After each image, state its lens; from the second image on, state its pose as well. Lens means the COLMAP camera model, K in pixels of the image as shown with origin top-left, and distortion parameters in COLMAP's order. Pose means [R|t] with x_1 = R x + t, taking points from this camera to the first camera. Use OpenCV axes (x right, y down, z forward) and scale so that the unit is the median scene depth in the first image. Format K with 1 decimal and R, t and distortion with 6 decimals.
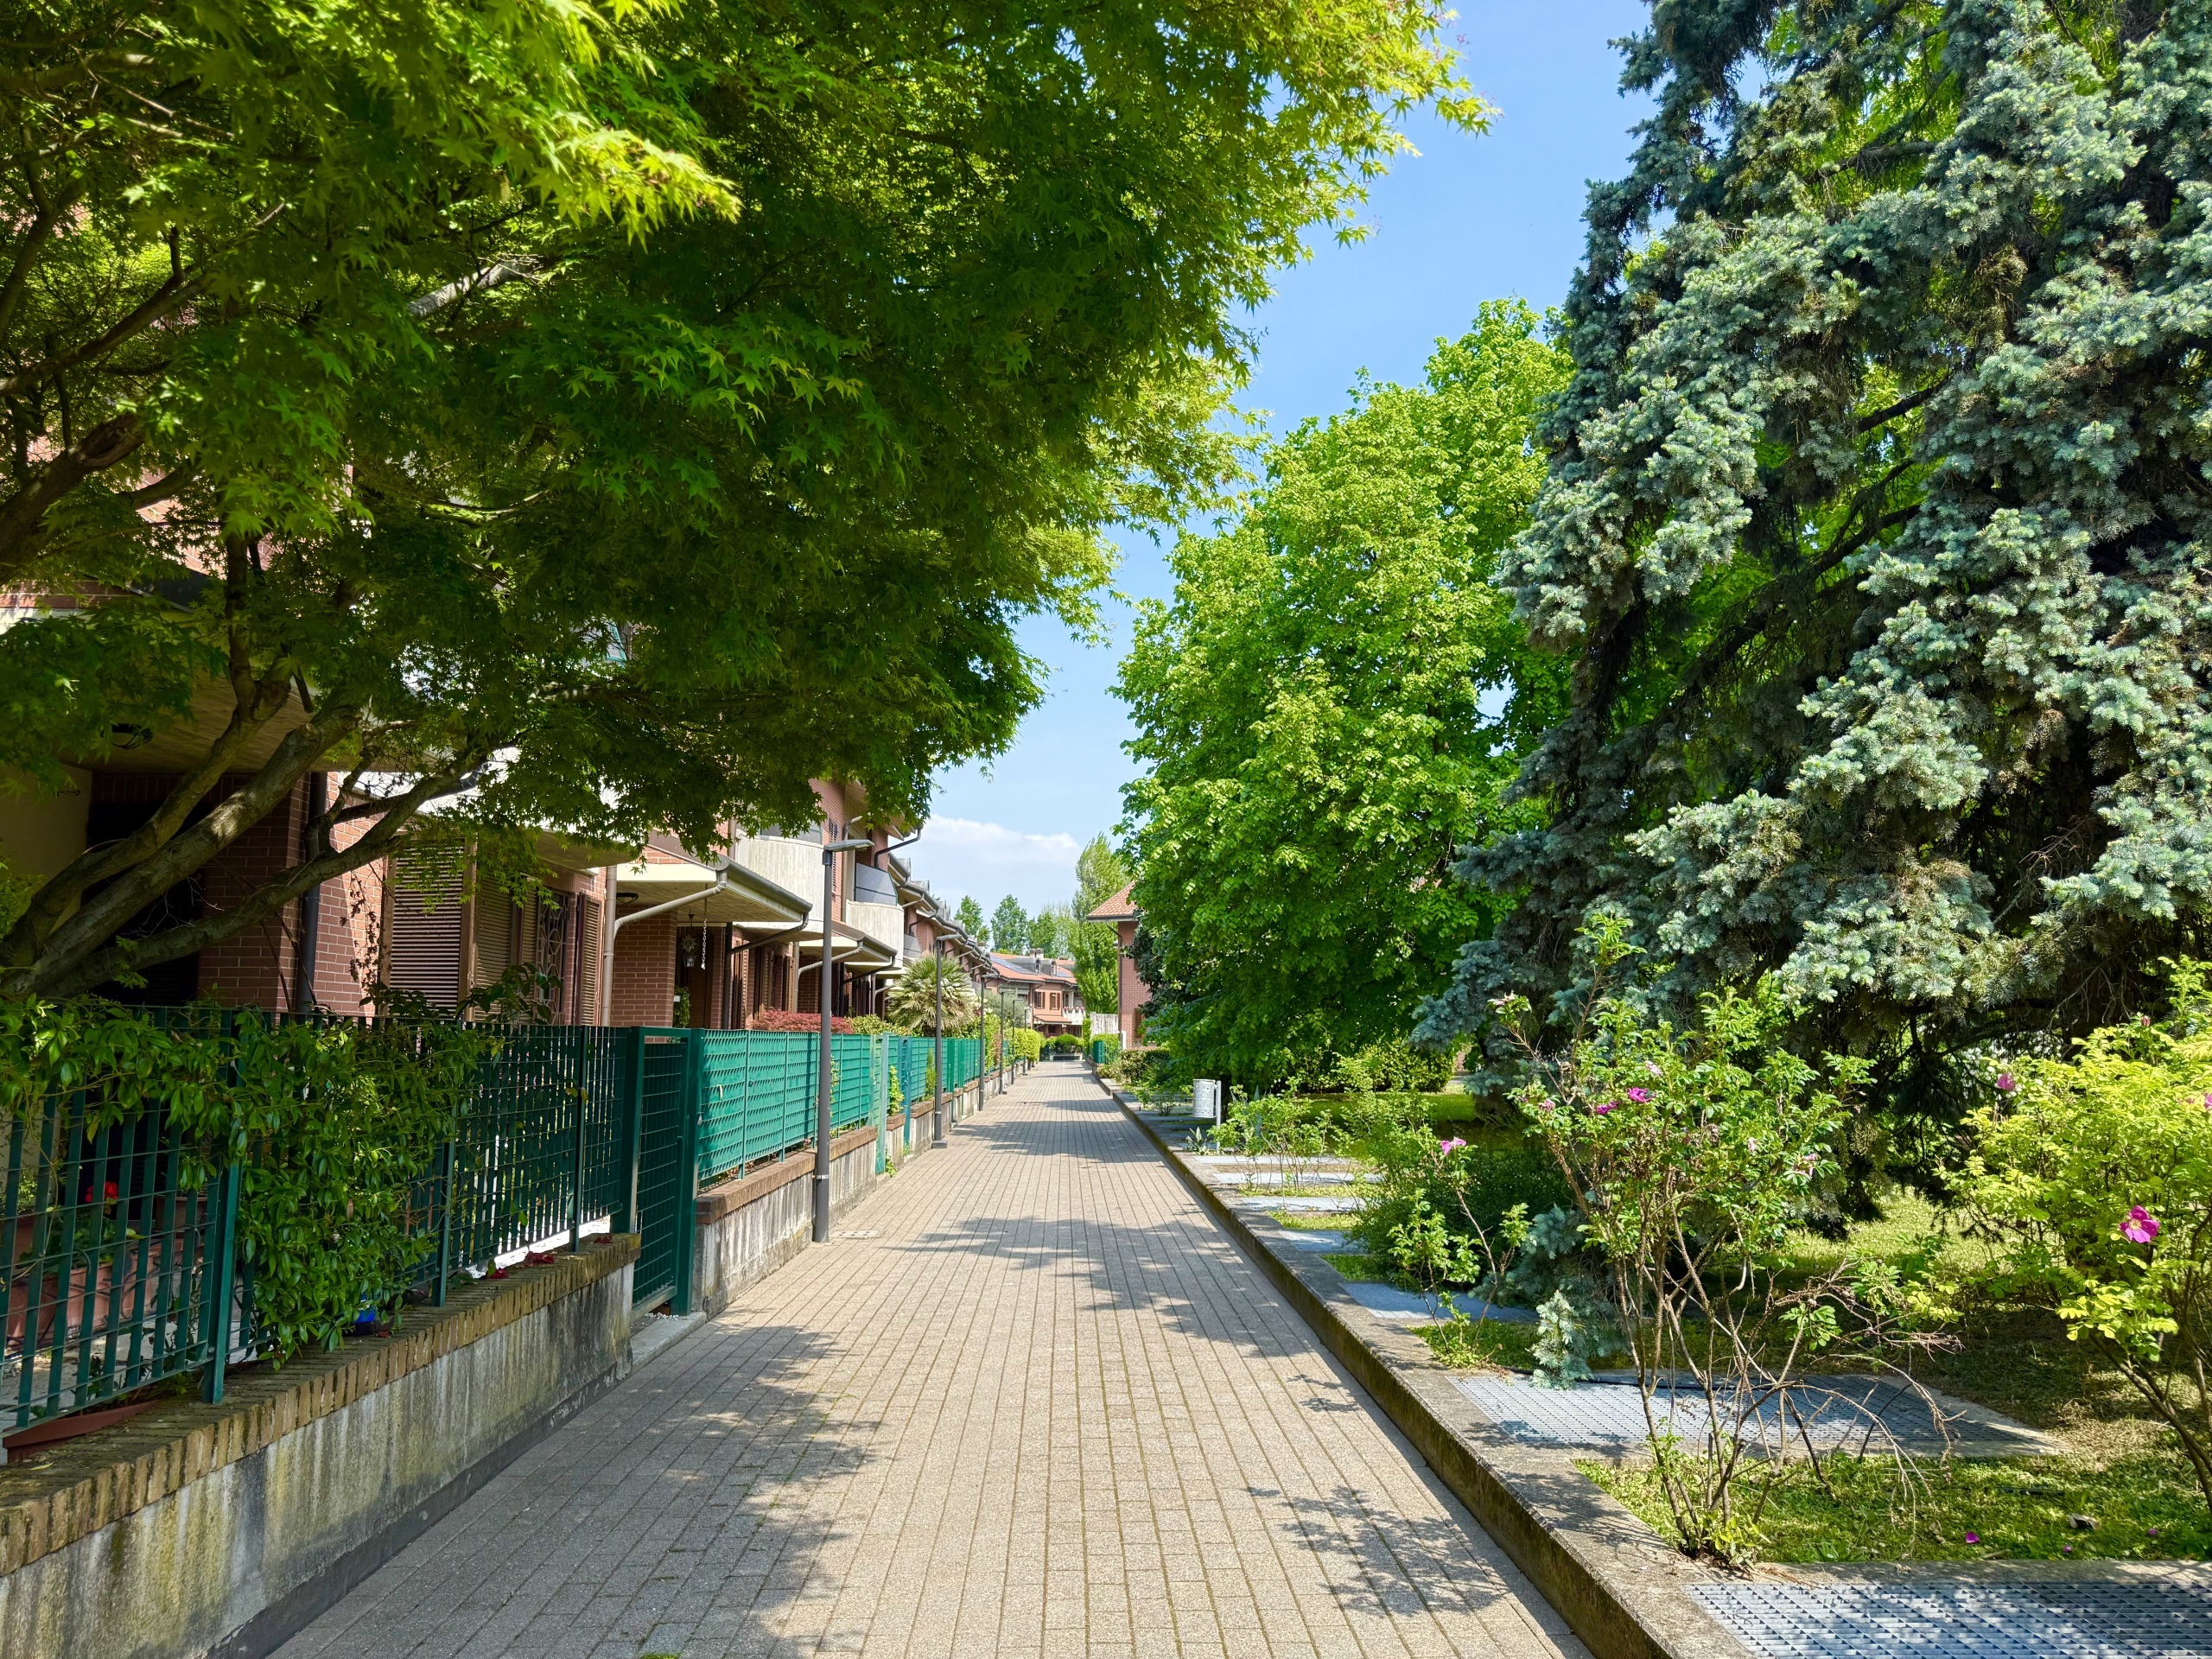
lens RADIAL K [[1549.0, 0, 1102.8], [0, 1549.0, 842.9], [0, 0, 1]] dist [0.027136, -0.033565]
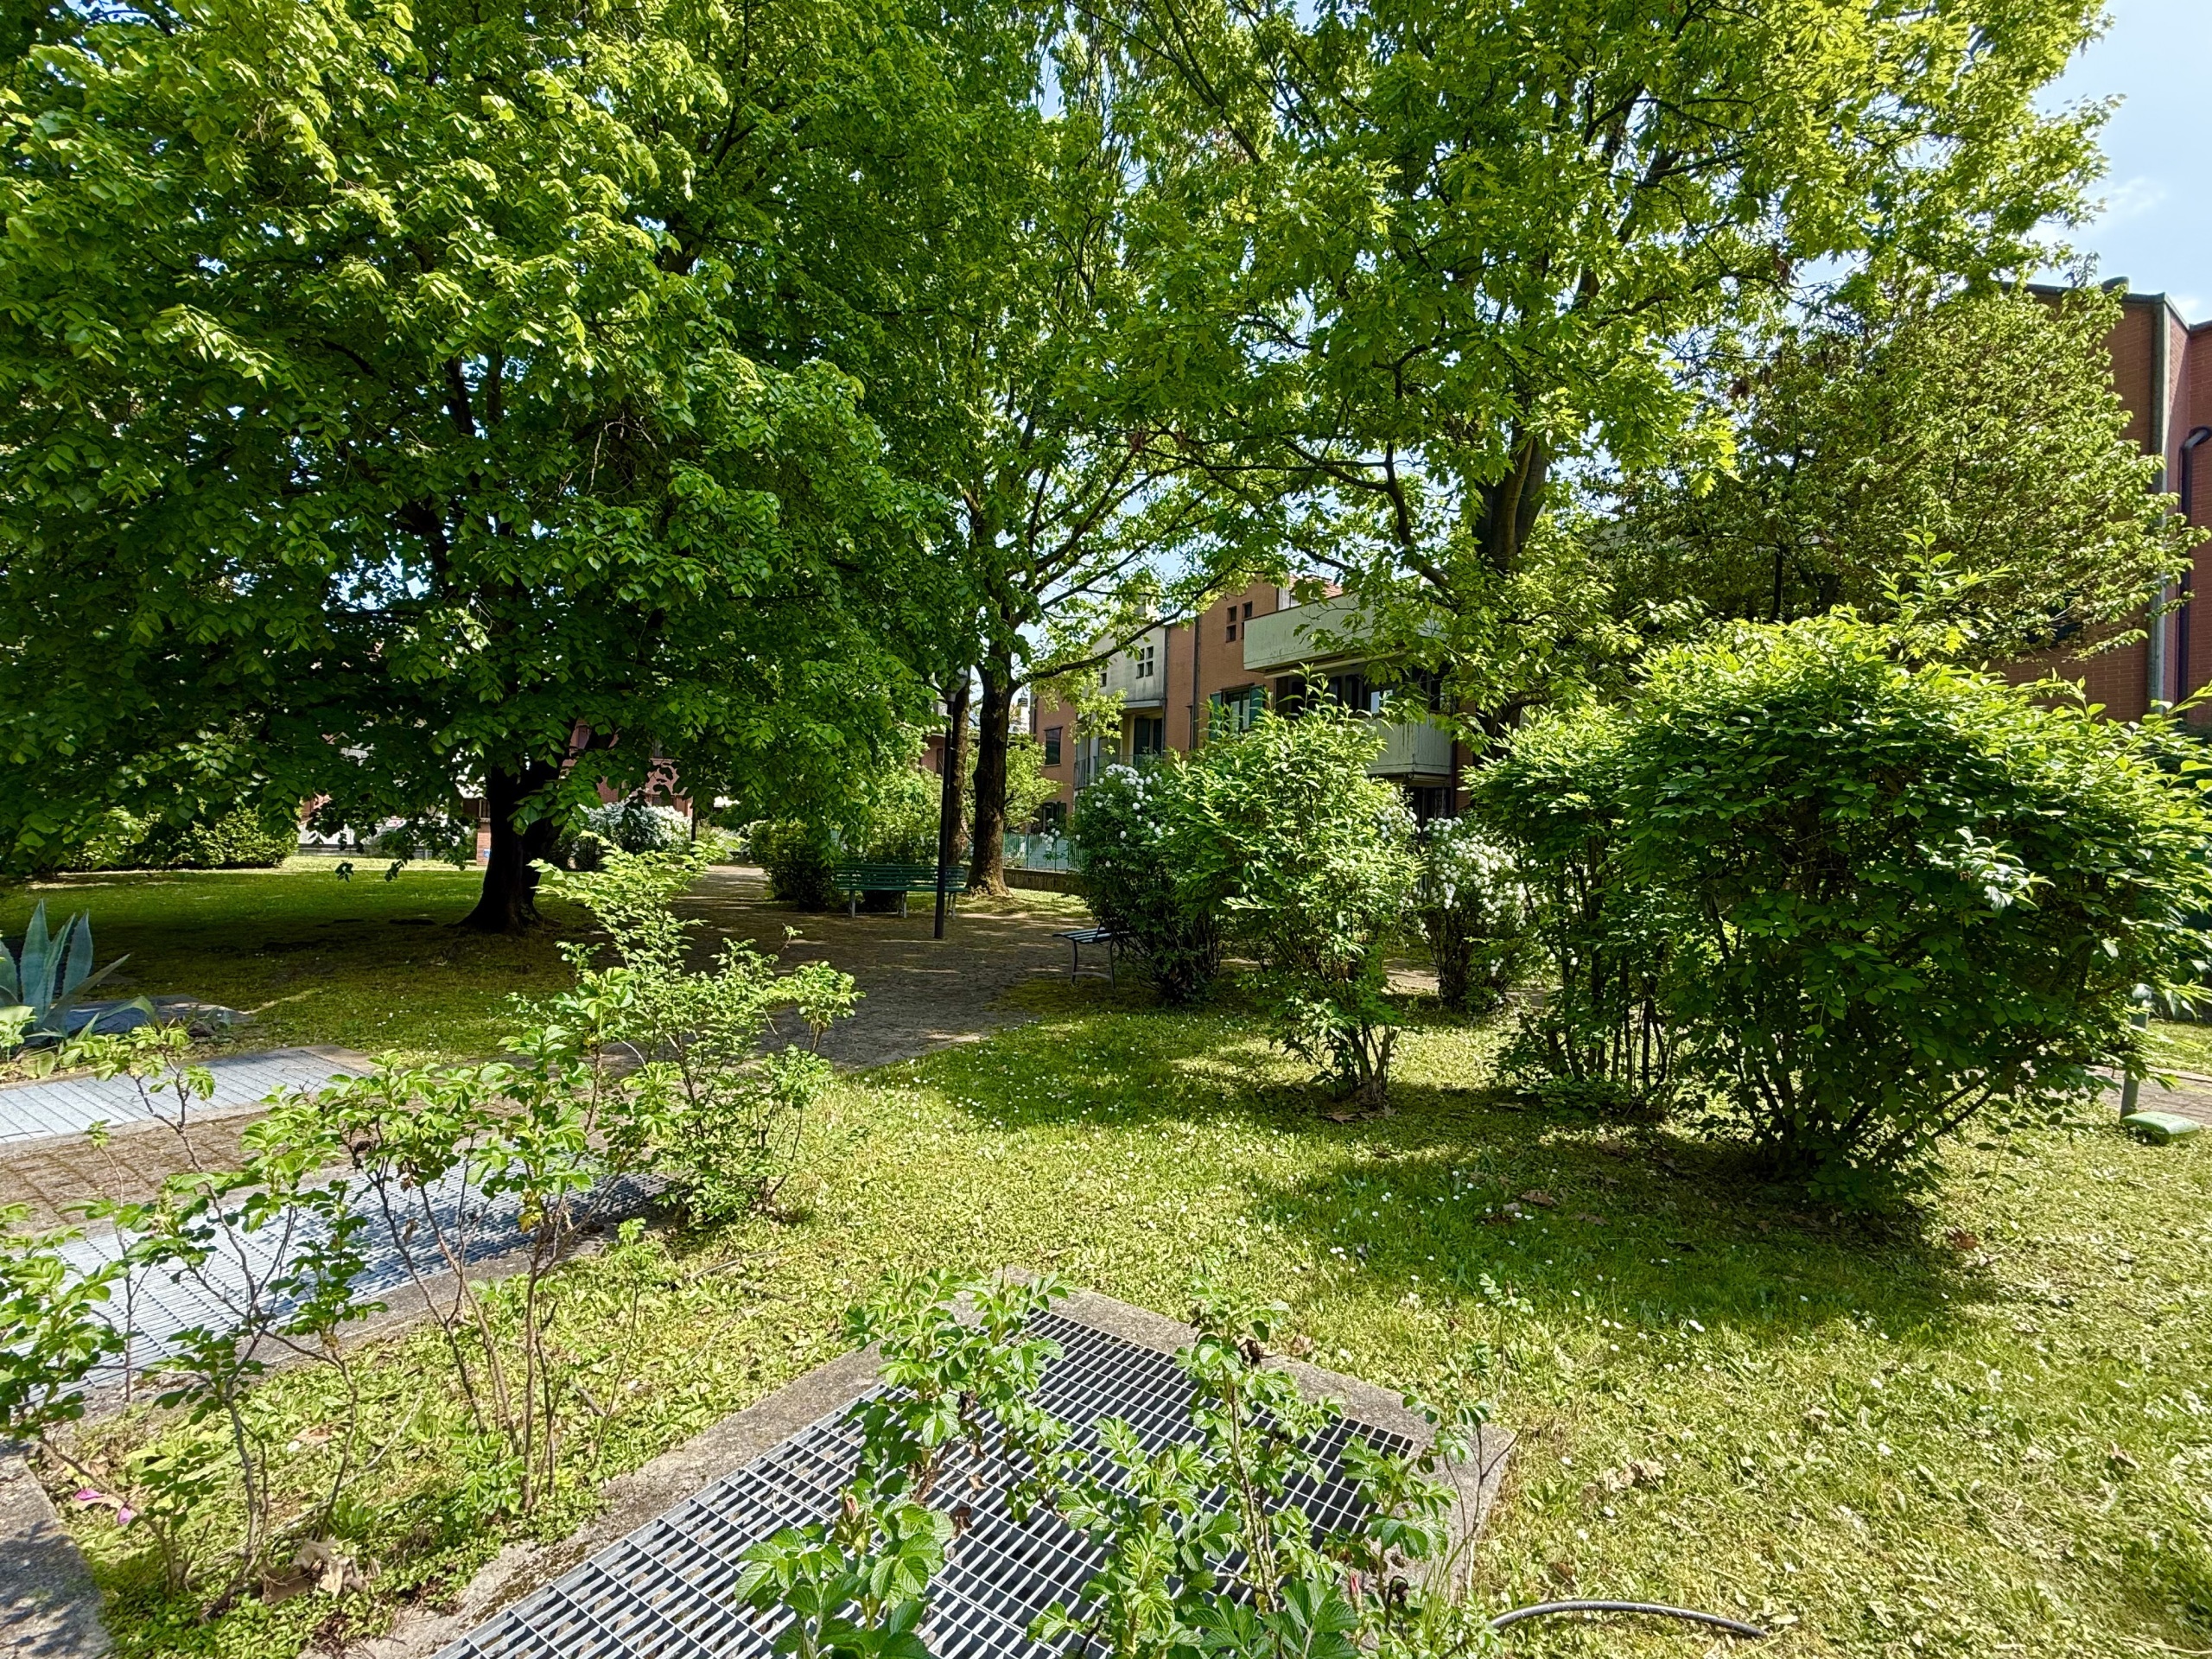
lens RADIAL K [[973.2, 0, 1116.1], [0, 973.2, 840.8], [0, 0, 1]] dist [-0.001457, 0.000577]
pose [[0.549066, 0.017013, 0.835606, 0.121361], [-0.137314, 0.988043, 0.070110, 0.254173], [-0.824422, -0.153236, 0.544837, 1.897774]]
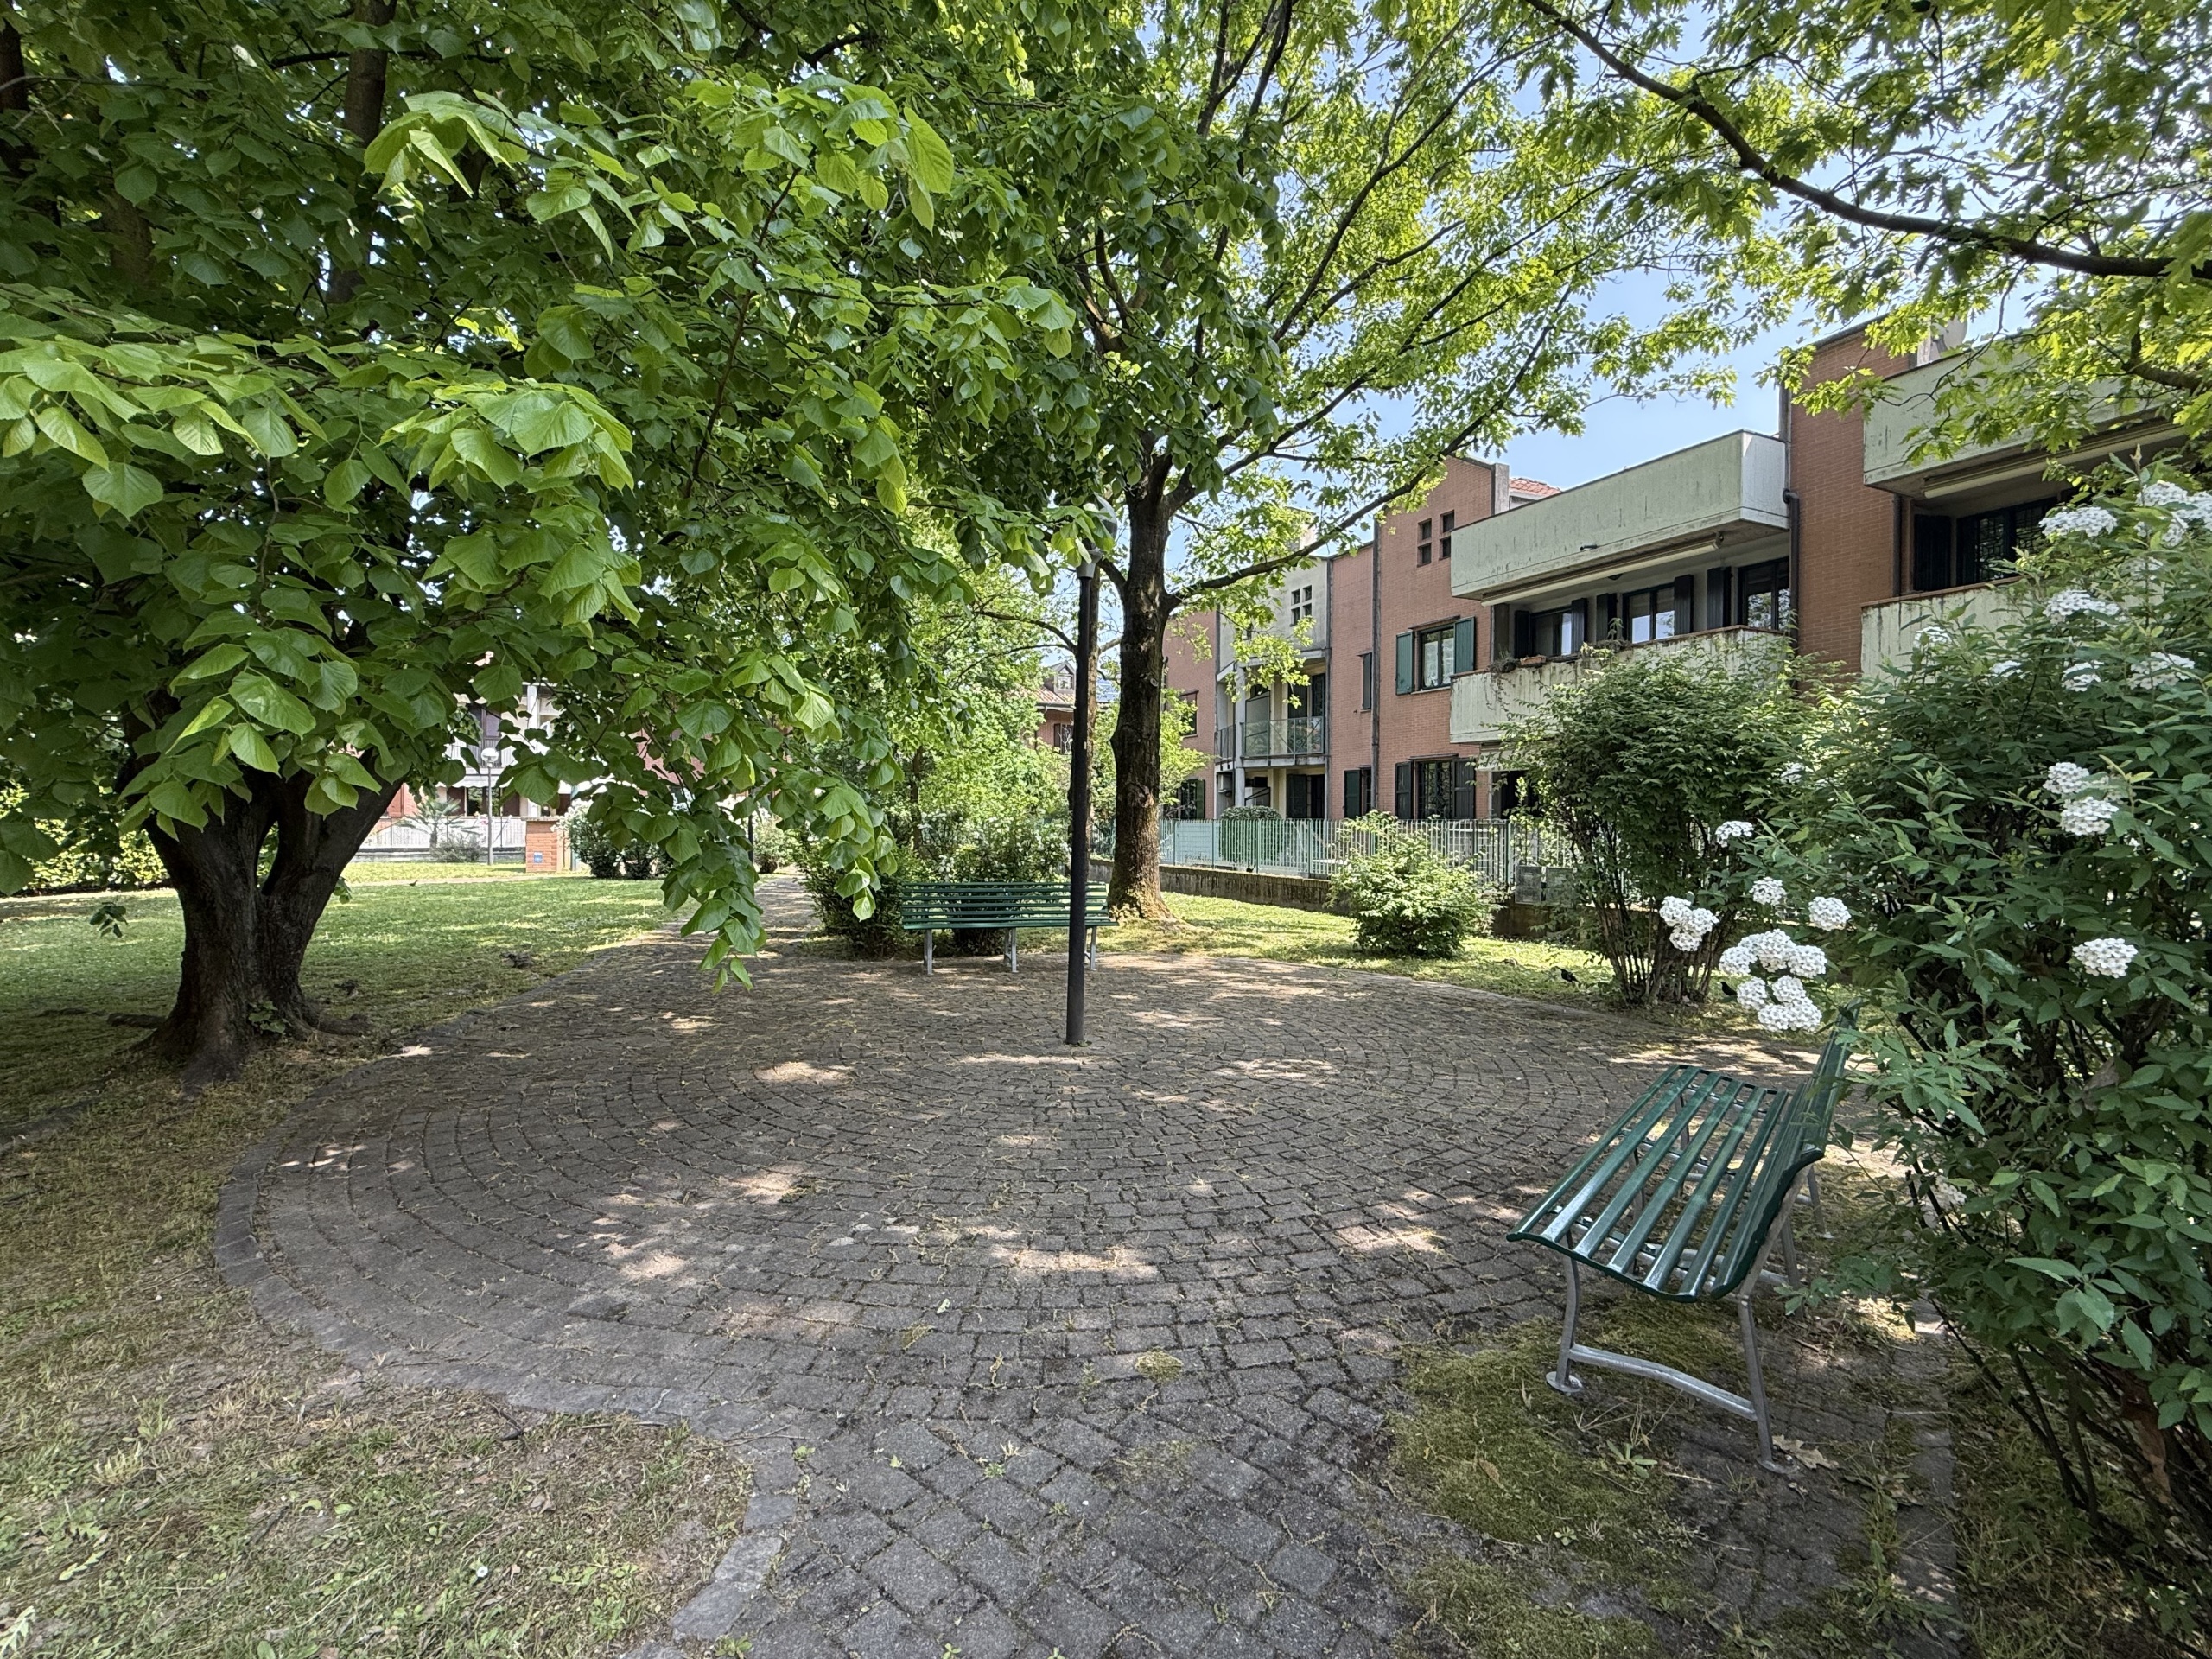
lens RADIAL K [[973.2, 0, 1101.8], [0, 973.2, 821.0], [0, 0, 1]] dist [-0.001457, 0.000577]
pose [[0.655465, 0.001912, 0.755223, 0.184679], [-0.103587, 0.990773, 0.087396, 0.259882], [-0.748088, -0.135516, 0.649615, 1.959770]]
